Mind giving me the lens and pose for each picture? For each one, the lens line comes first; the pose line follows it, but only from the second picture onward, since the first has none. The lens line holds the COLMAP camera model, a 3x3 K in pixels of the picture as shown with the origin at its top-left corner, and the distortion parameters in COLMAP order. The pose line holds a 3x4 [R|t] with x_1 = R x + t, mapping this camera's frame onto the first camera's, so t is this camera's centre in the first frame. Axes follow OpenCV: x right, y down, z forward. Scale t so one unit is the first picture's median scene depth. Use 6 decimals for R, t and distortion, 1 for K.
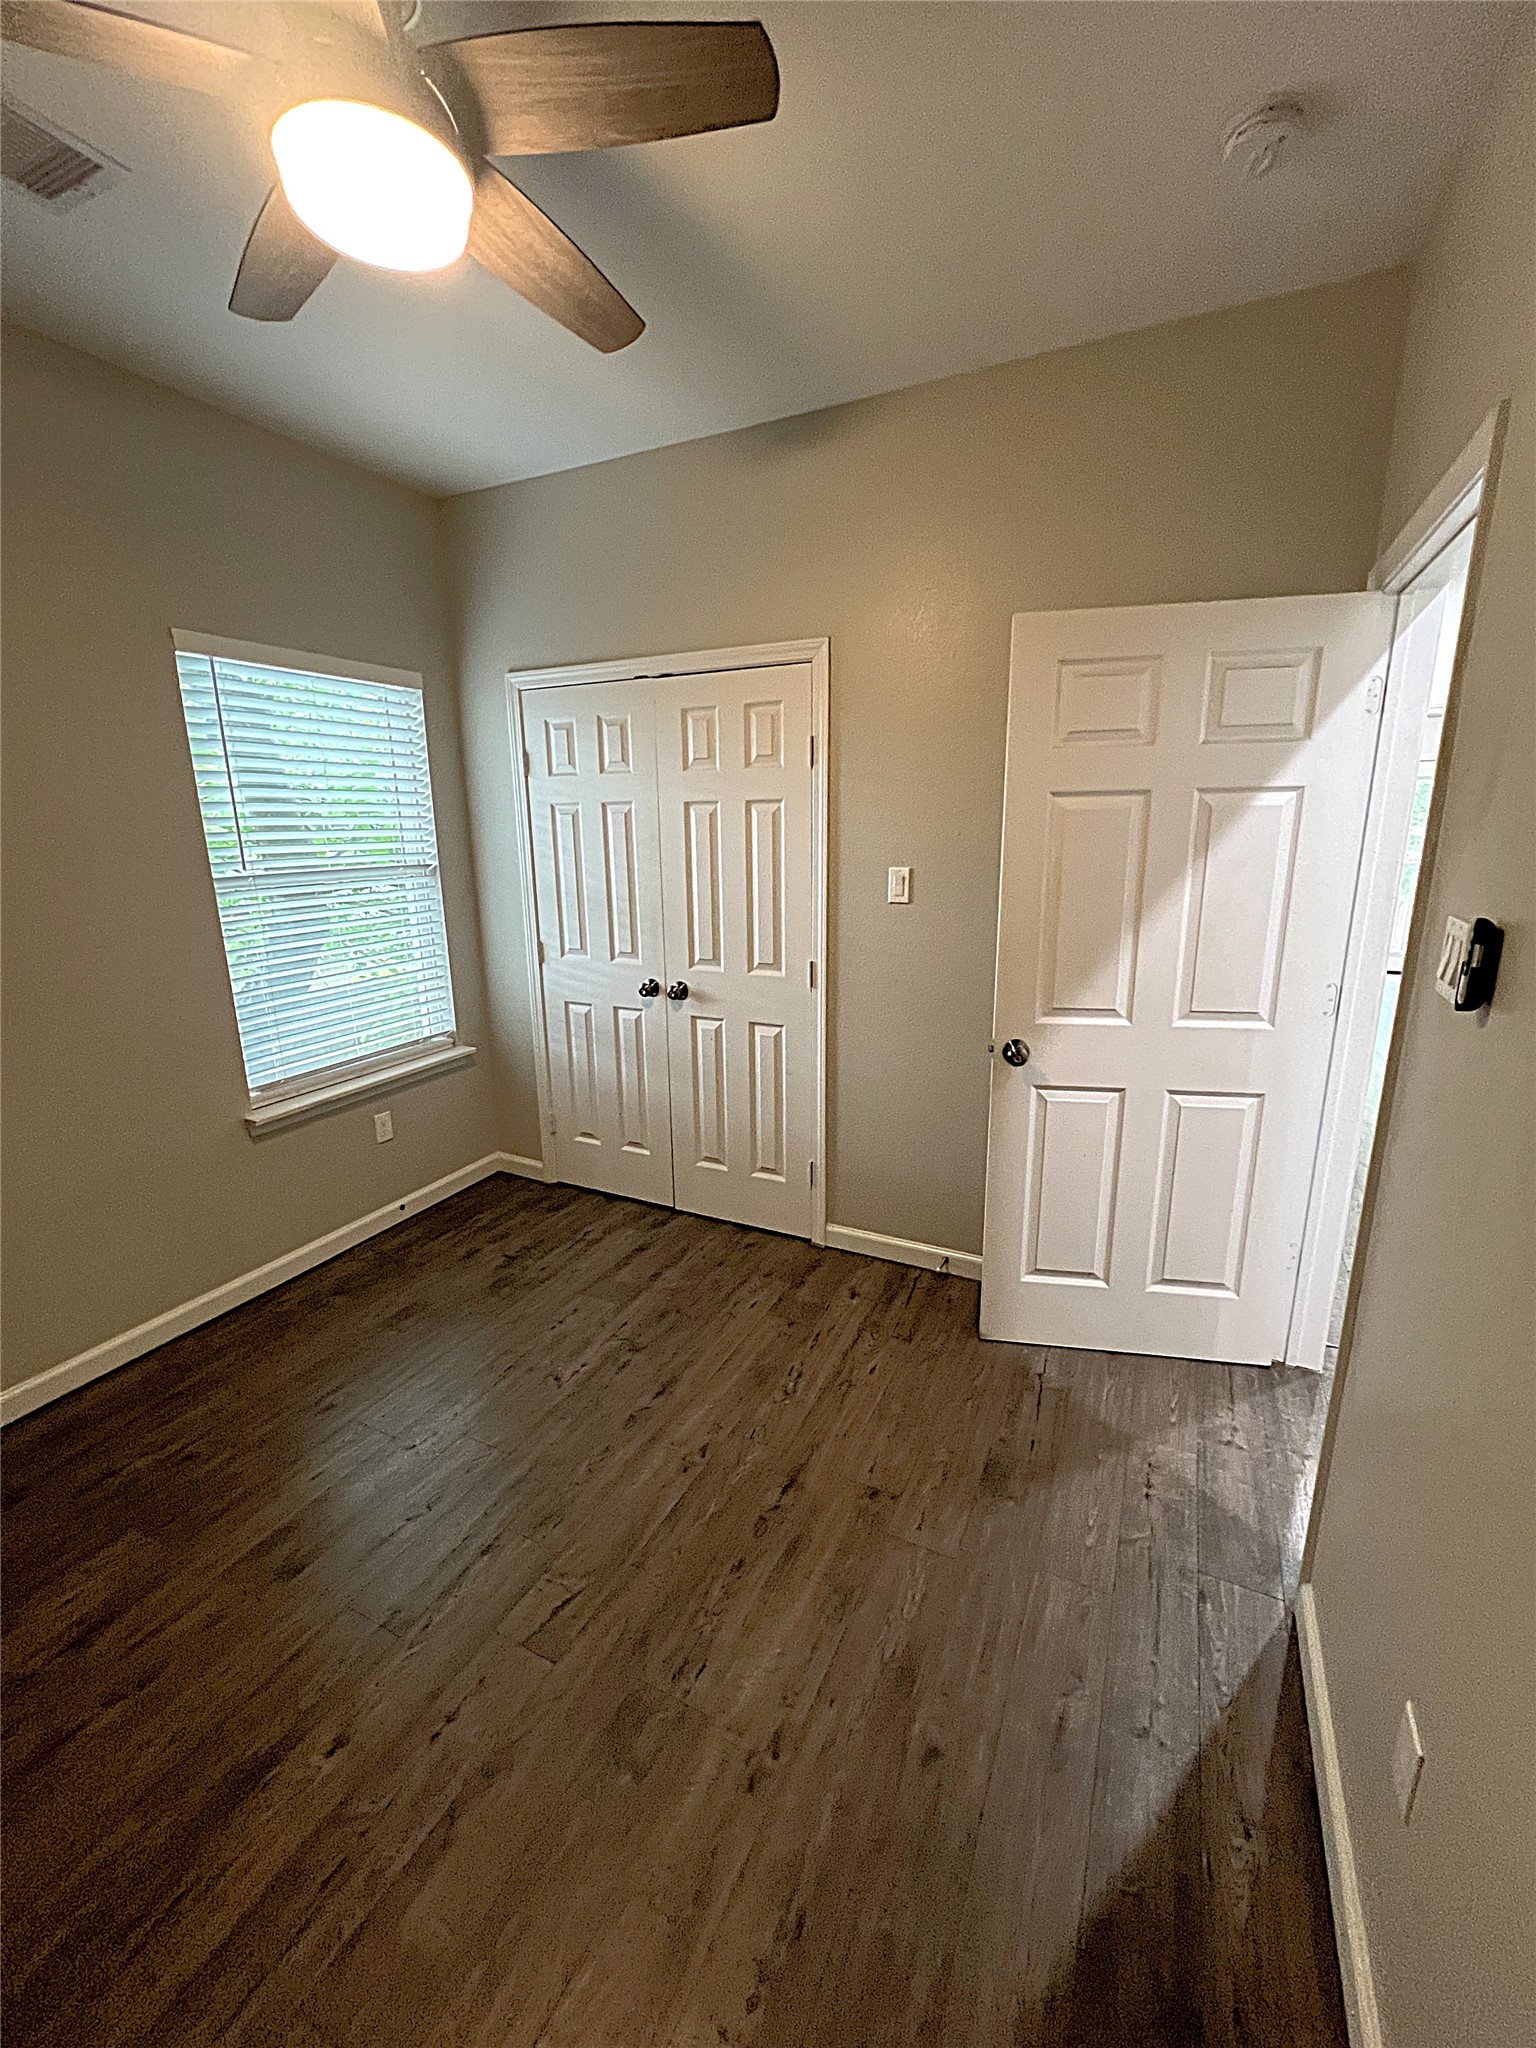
lens RADIAL K [[825.3, 0, 770.0], [0, 825.3, 1026.5], [0, 0, 1]] dist [0.001625, 0.000086]
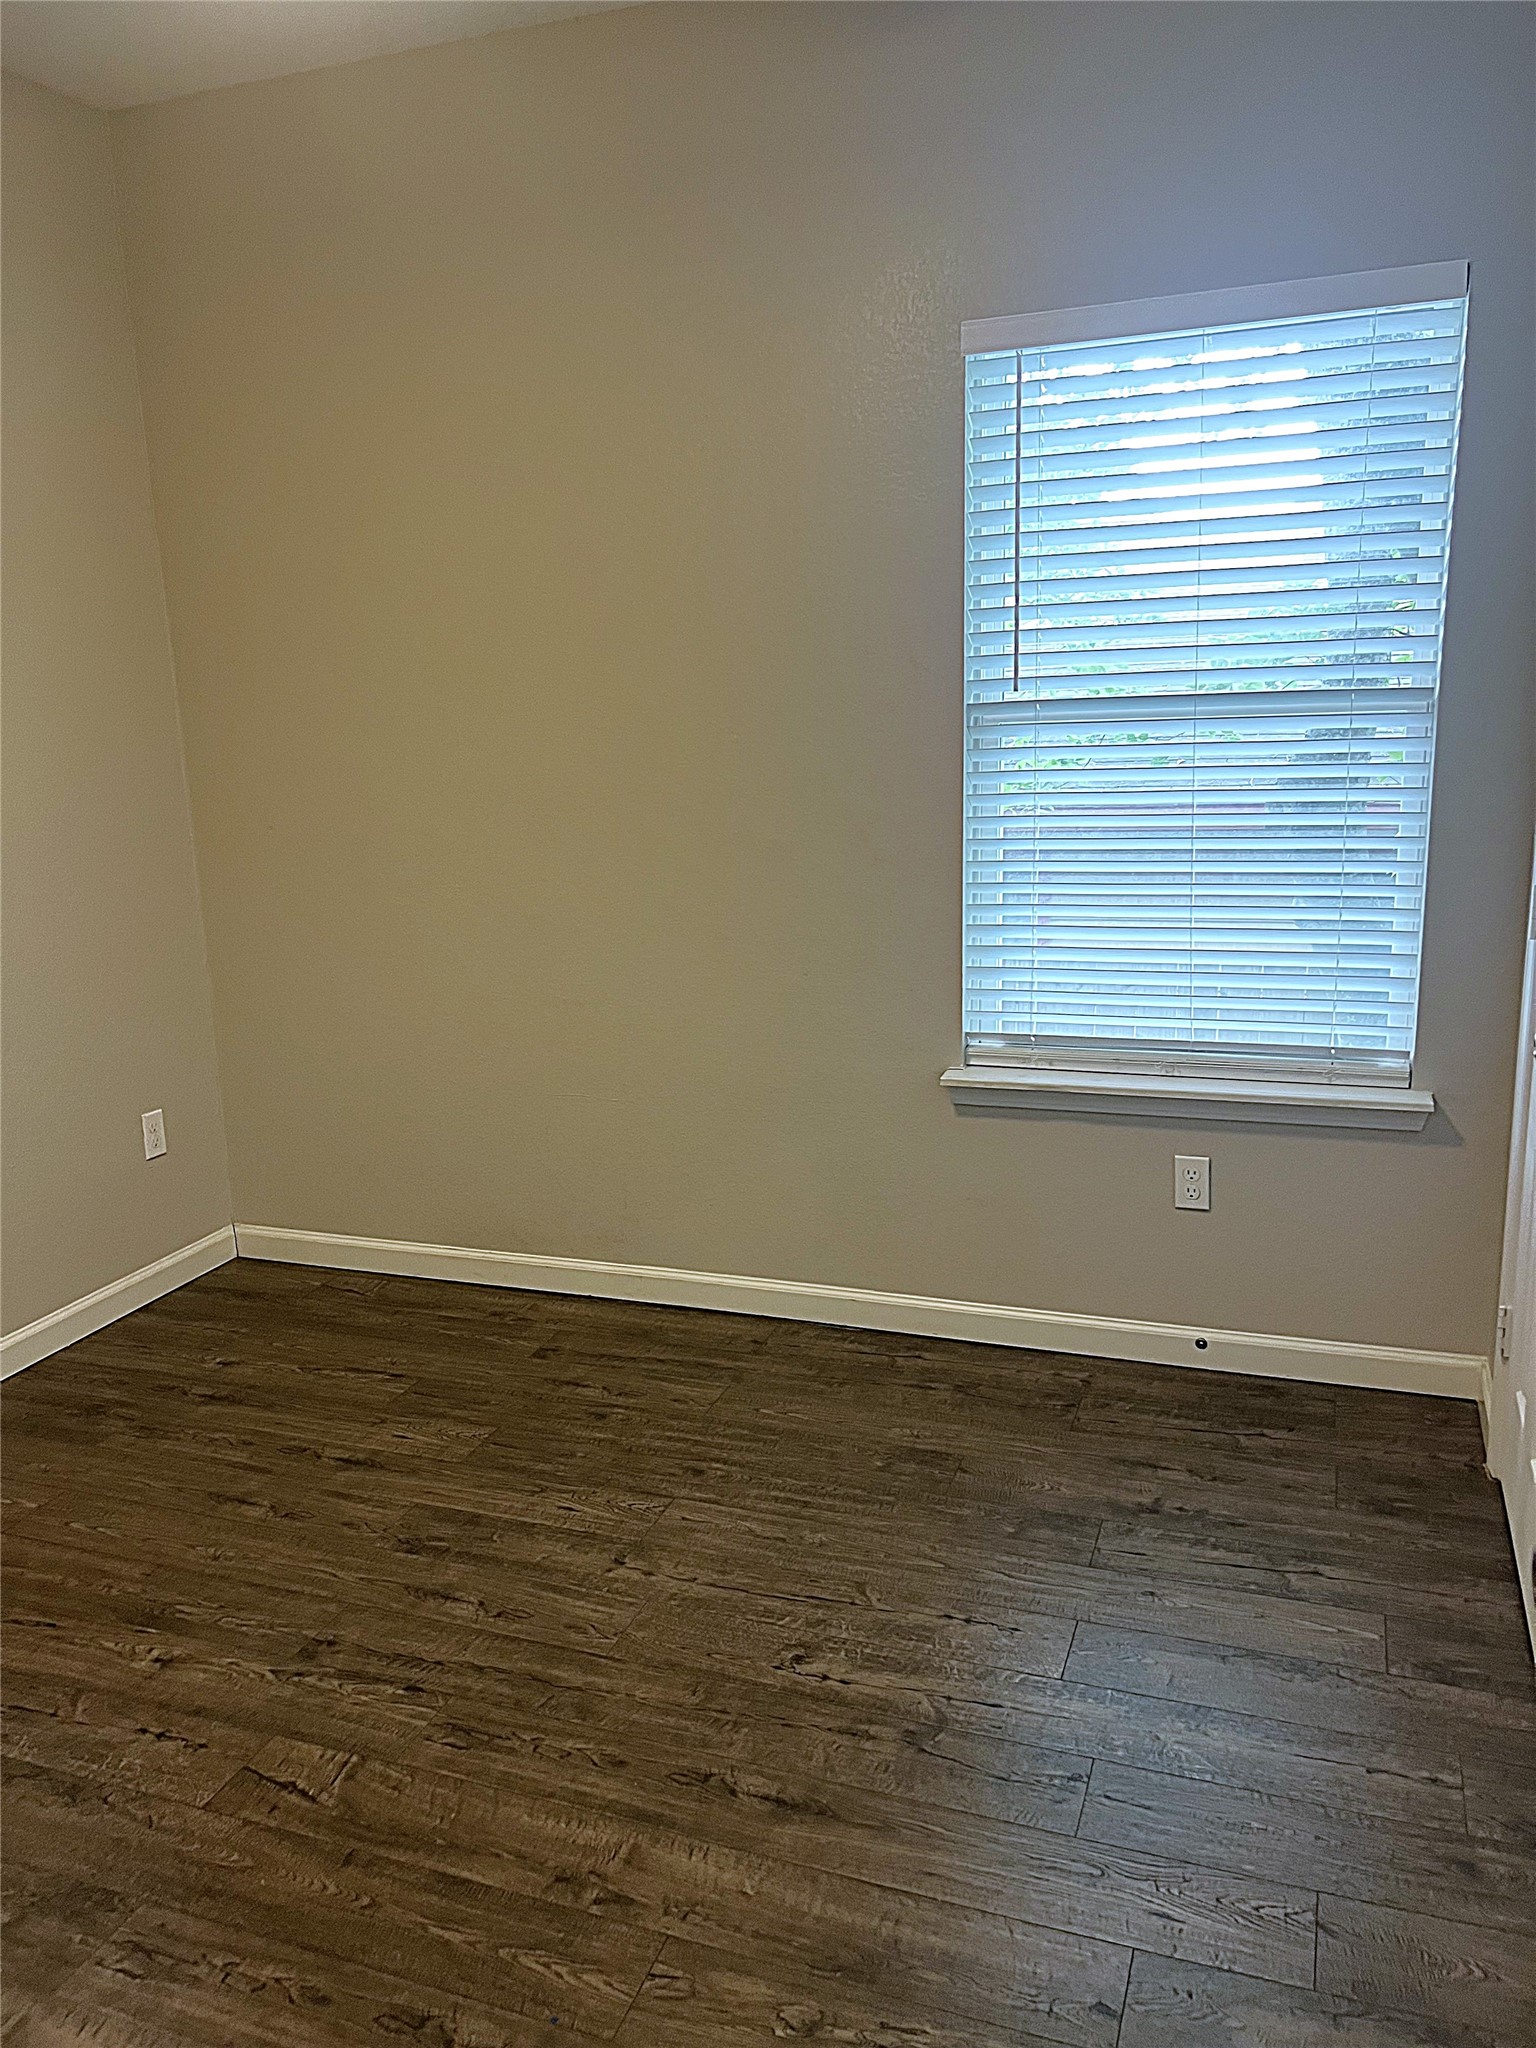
lens RADIAL K [[1554.8, 0, 759.1], [0, 1554.8, 1043.9], [0, 0, 1]] dist [0.066537, -0.066244]
pose [[0.095512, 0.223379, -0.970041, 0.550320], [-0.208759, 0.957320, 0.199895, -0.126663], [0.973292, 0.183412, 0.138068, 0.675566]]
